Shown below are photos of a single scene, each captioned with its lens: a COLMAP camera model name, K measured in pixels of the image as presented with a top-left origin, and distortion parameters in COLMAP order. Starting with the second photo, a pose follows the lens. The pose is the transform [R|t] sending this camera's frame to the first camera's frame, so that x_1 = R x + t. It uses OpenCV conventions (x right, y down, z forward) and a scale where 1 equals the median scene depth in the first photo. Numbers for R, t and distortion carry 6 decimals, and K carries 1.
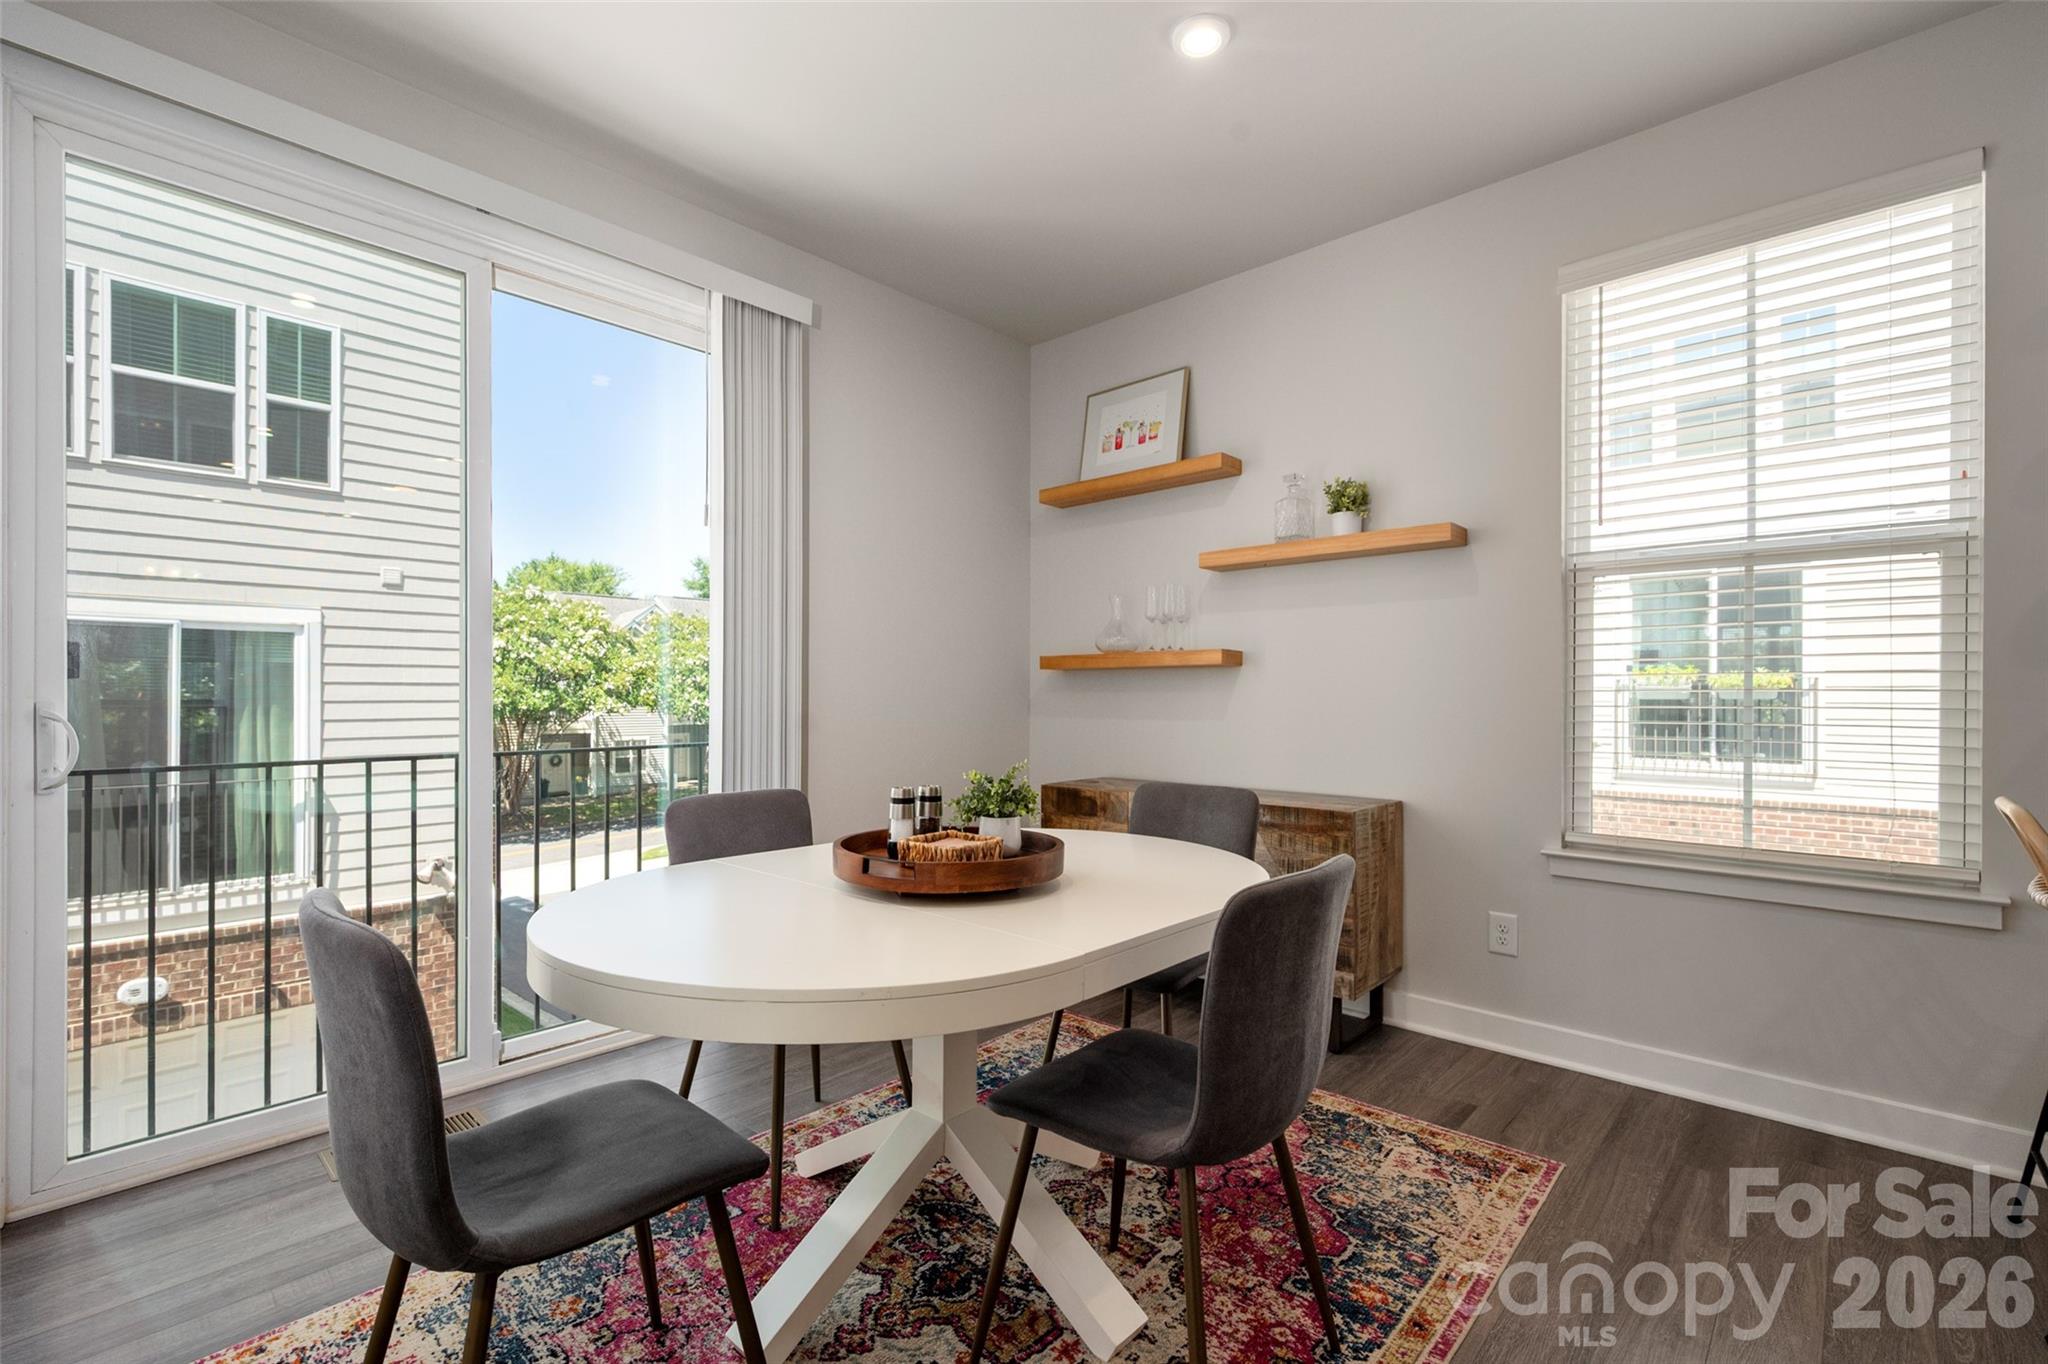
lens RADIAL K [[907.1, 0, 1023.7], [0, 907.1, 690.2], [0, 0, 1]] dist [-0.000081, -0.000740]
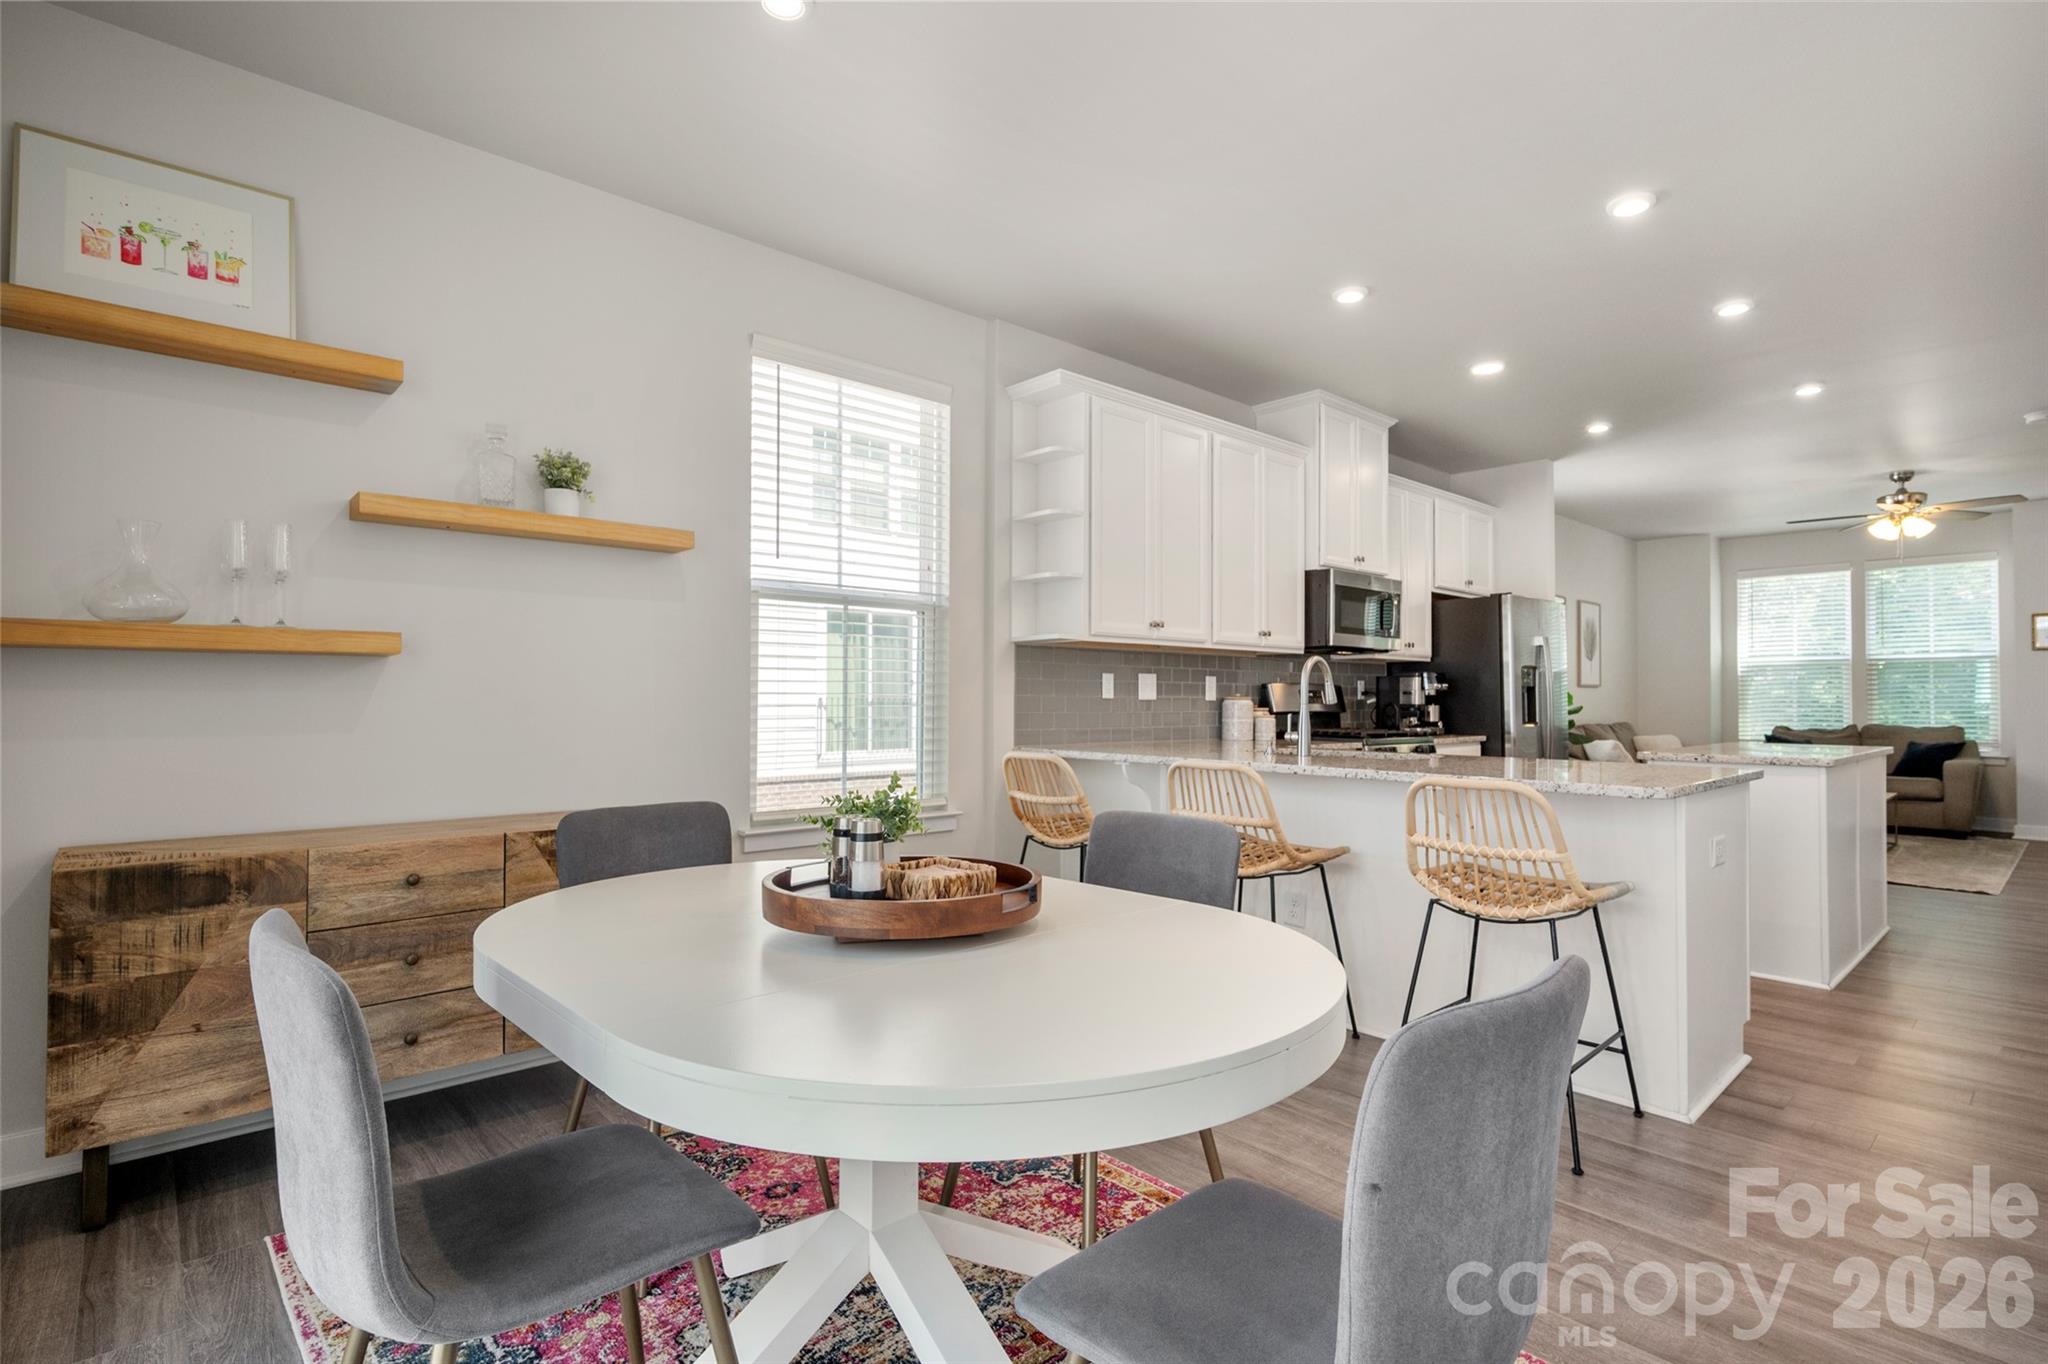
lens RADIAL K [[982.7, 0, 1031.4], [0, 982.7, 681.8], [0, 0, 1]] dist [0.000394, 0.000396]
pose [[0.077401, 0.016149, 0.996869, -0.524658], [-0.005489, 0.999861, -0.015771, 0.002913], [-0.996985, -0.004251, 0.077479, 0.441442]]
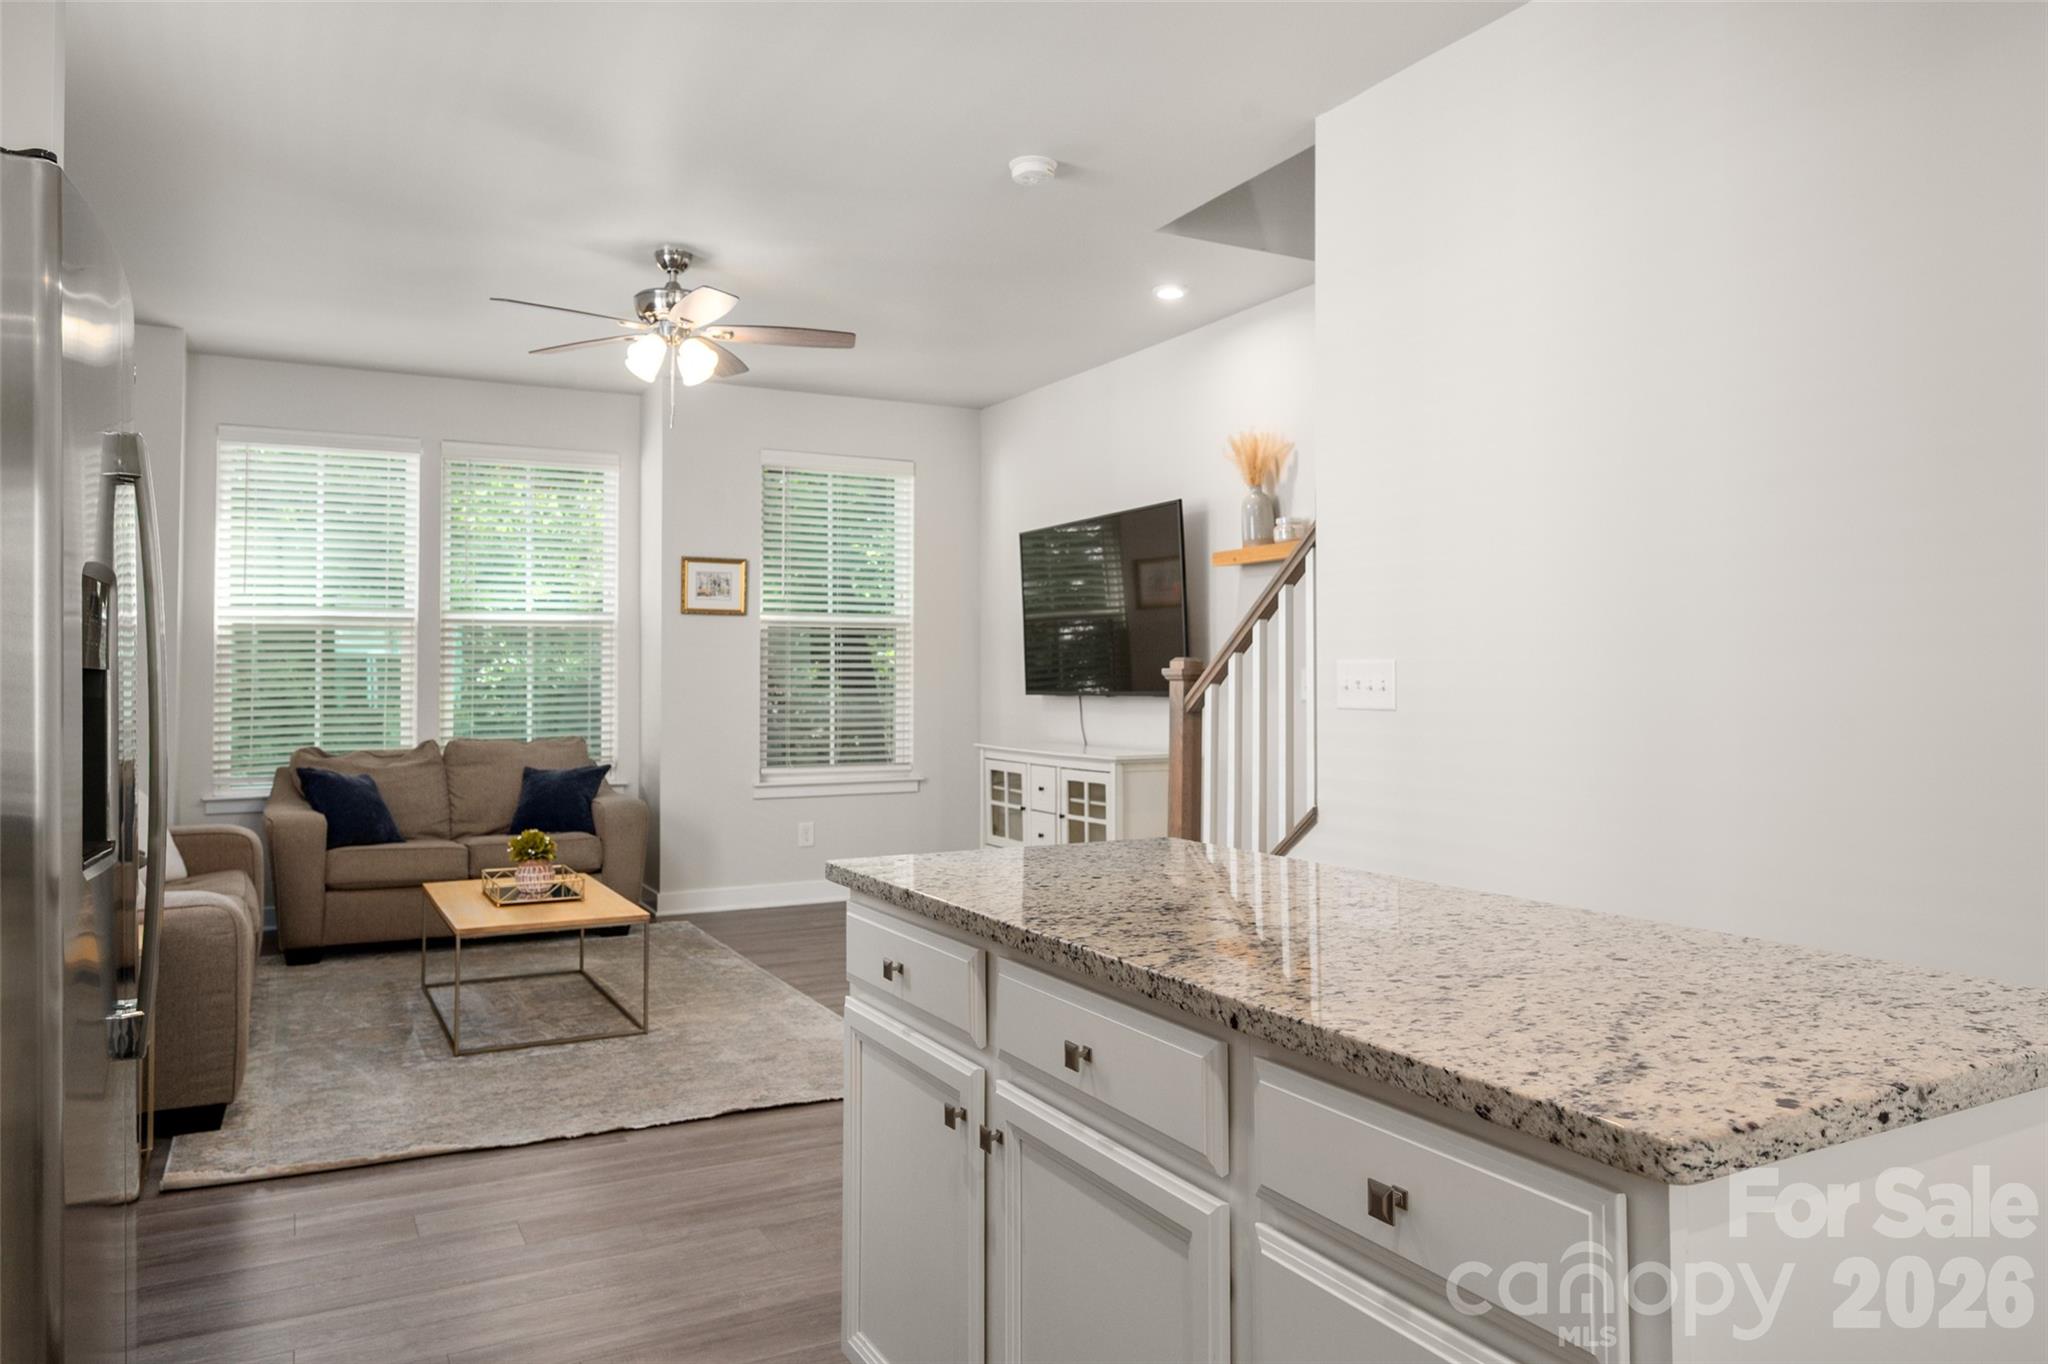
lens RADIAL K [[1368.6, 0, 1033.3], [0, 1368.6, 651.9], [0, 0, 1]] dist [-0.000638, 0.000794]
pose [[-0.948368, 0.009274, 0.317037, 0.844901], [0.002215, 0.999742, -0.022621, -0.016559], [-0.317165, -0.020751, -0.948143, 0.038639]]
